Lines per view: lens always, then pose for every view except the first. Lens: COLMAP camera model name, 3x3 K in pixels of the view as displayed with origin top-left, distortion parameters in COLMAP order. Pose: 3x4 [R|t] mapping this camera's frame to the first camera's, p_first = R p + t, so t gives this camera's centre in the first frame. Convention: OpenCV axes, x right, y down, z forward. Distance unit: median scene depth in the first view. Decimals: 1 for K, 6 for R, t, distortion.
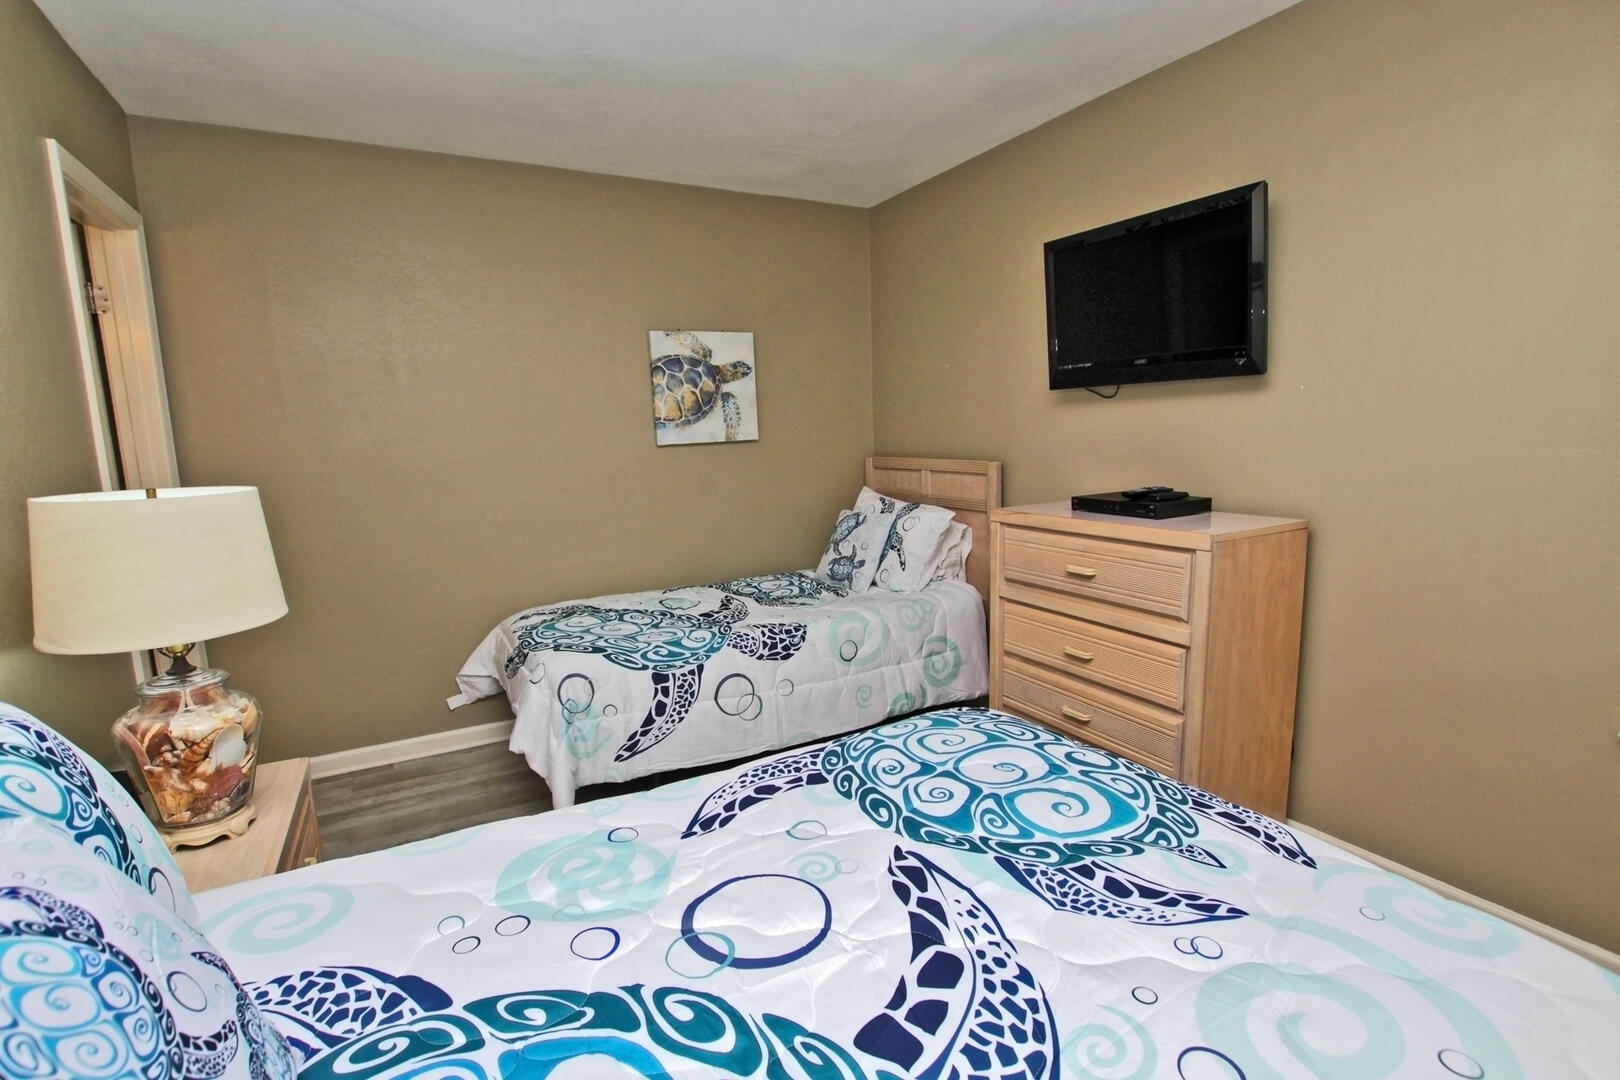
lens RADIAL K [[751.1, 0, 812.3], [0, 751.1, 547.3], [0, 0, 1]] dist [-0.030379, 0.000142]
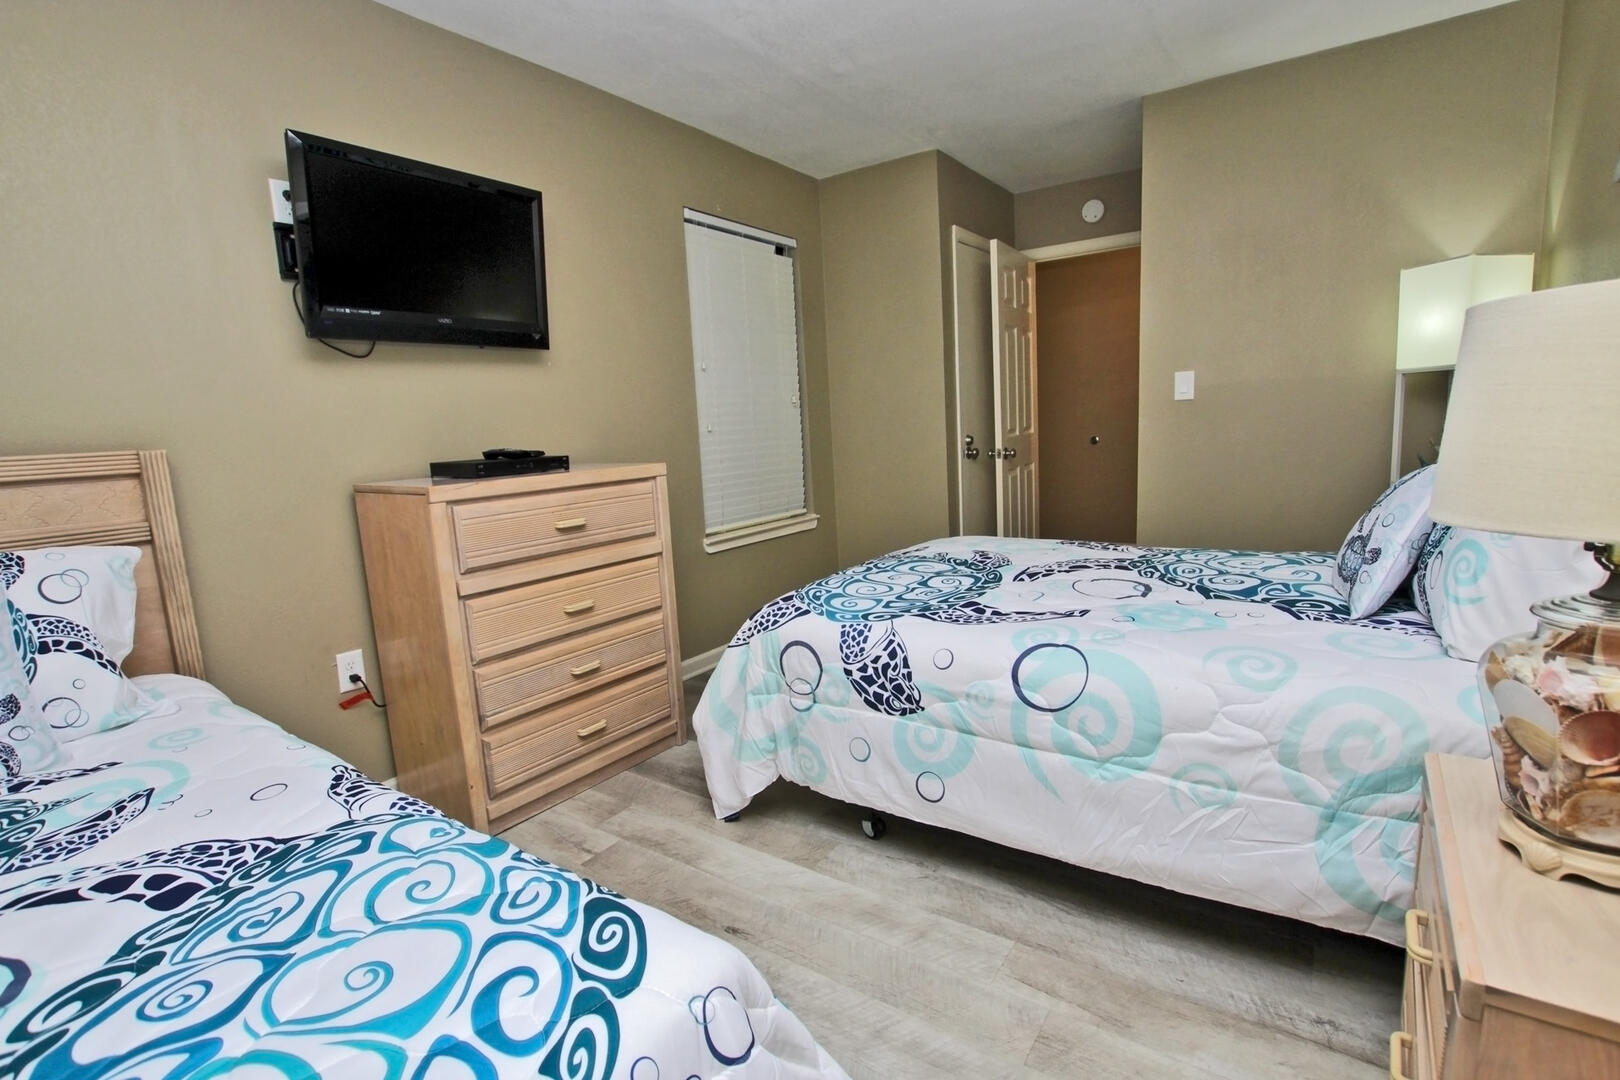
lens RADIAL K [[751.1, 0, 812.3], [0, 751.1, 547.3], [0, 0, 1]] dist [-0.030379, 0.000142]
pose [[-0.433973, -0.099204, 0.895448, -0.487615], [0.199198, 0.958754, 0.202757, -0.055262], [-0.878628, 0.266362, -0.396312, 0.799746]]
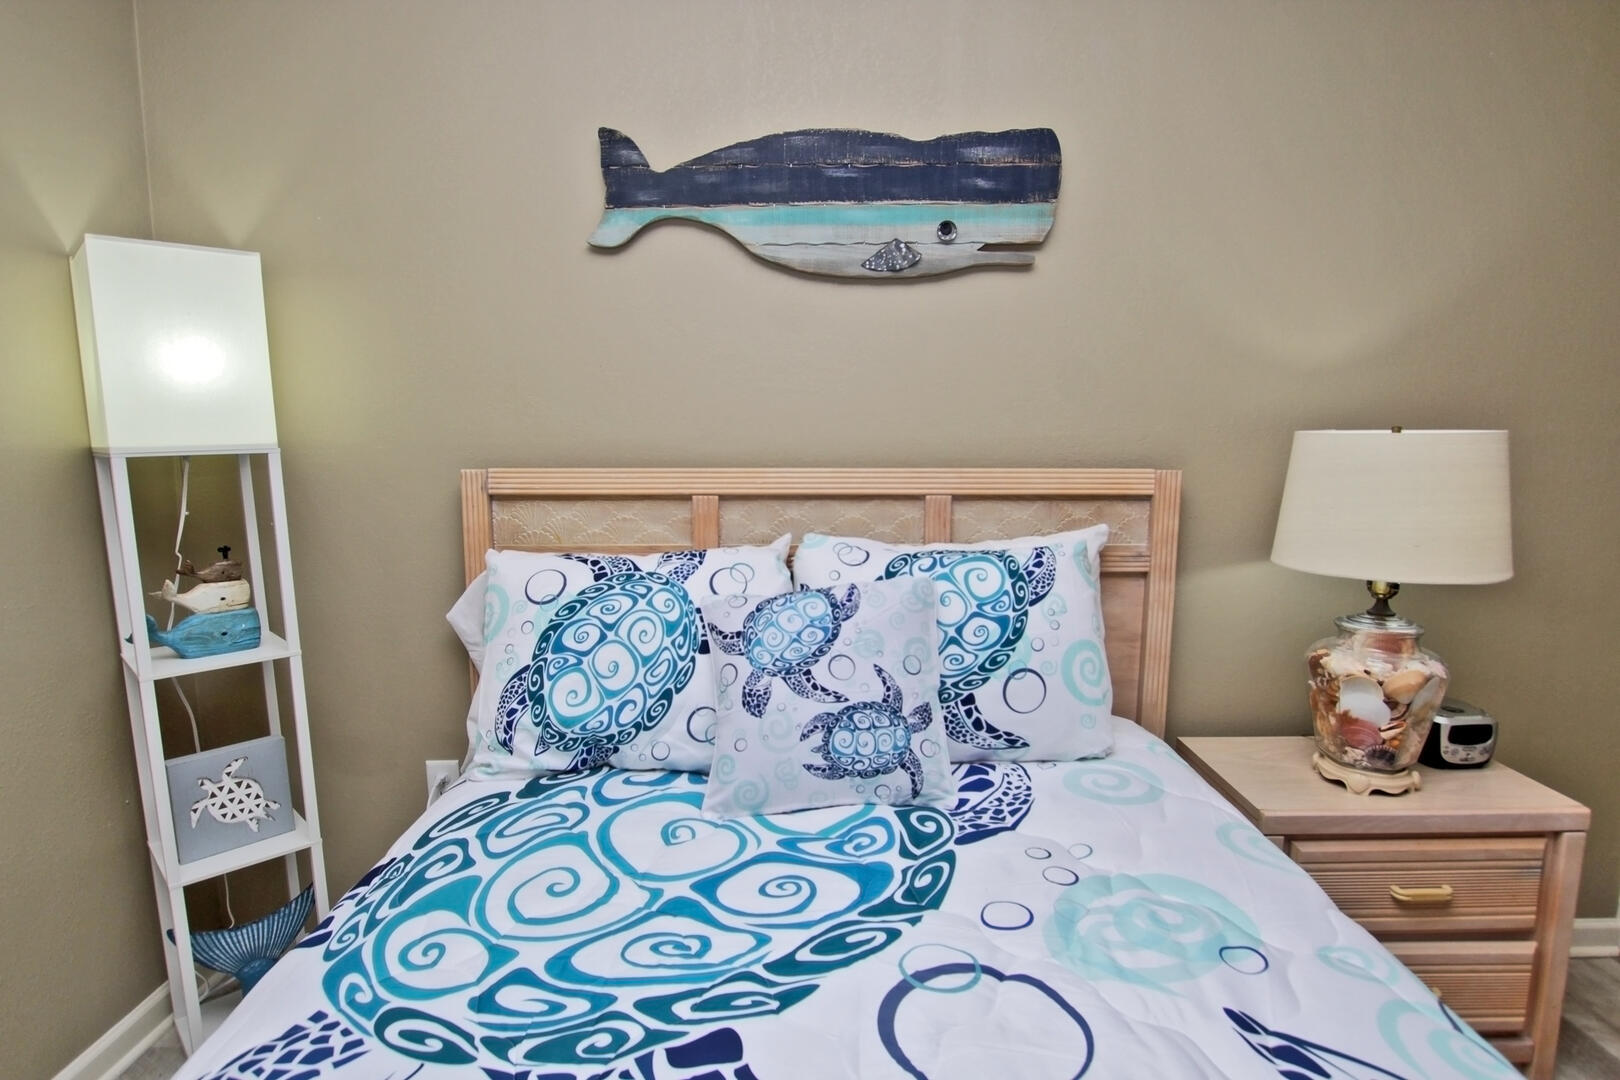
lens RADIAL K [[858.2, 0, 812.7], [0, 858.2, 545.7], [0, 0, 1]] dist [-0.001322, -0.000225]
pose [[-0.456466, 0.150656, -0.876893, 0.832356], [-0.127008, 0.964434, 0.231810, -0.151228], [0.880629, 0.217186, -0.421096, 1.392744]]
